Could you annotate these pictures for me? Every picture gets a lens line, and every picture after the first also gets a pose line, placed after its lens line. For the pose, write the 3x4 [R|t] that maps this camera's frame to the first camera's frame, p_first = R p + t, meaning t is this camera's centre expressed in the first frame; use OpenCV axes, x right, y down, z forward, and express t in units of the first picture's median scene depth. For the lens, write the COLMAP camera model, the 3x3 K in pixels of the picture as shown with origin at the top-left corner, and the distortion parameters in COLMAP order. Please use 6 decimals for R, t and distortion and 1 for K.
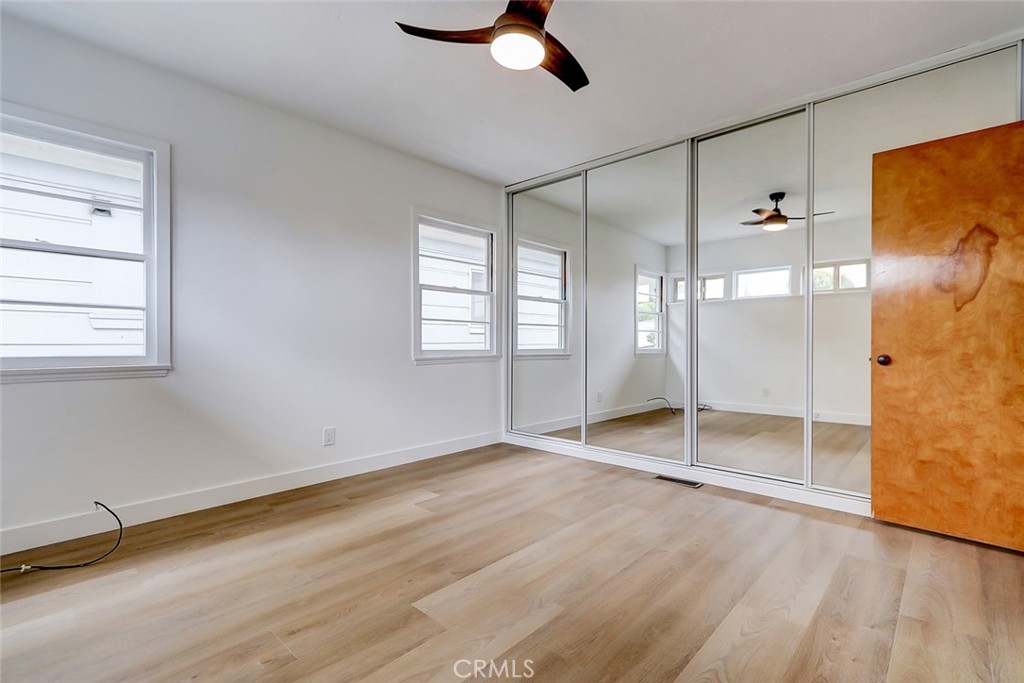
lens RADIAL K [[470.6, 0, 513.2], [0, 470.6, 342.0], [0, 0, 1]] dist [0.001968, 0.000136]
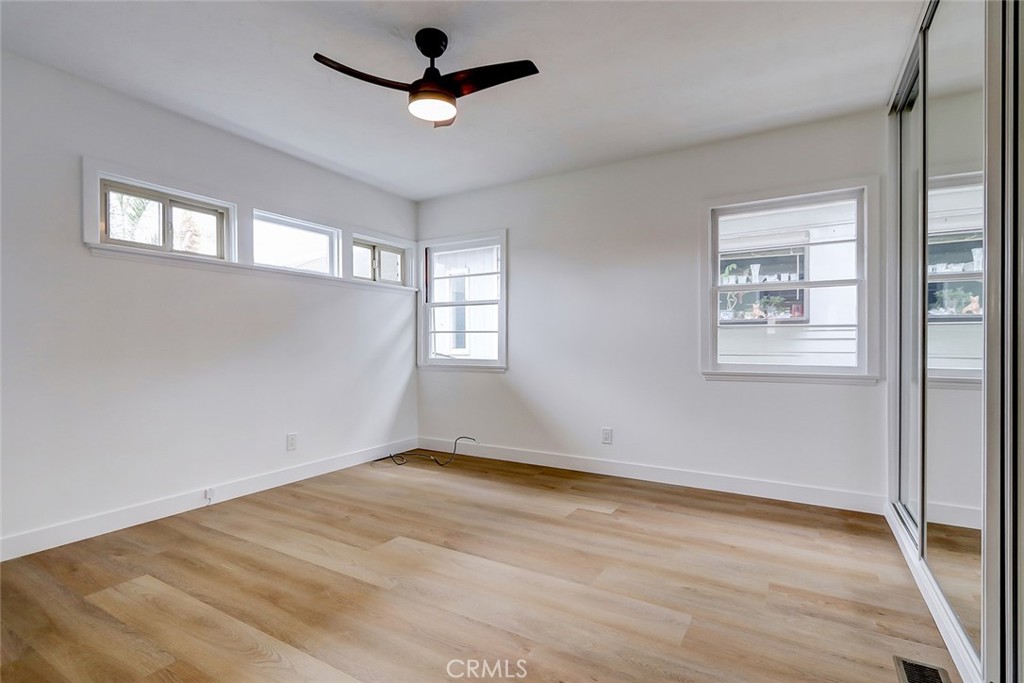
lens RADIAL K [[470.6, 0, 513.2], [0, 470.6, 342.0], [0, 0, 1]] dist [0.001968, 0.000136]
pose [[0.222512, -0.003698, -0.974923, 0.828111], [0.000134, 0.999993, -0.003762, -0.026737], [0.974930, 0.000707, 0.222511, 0.652341]]
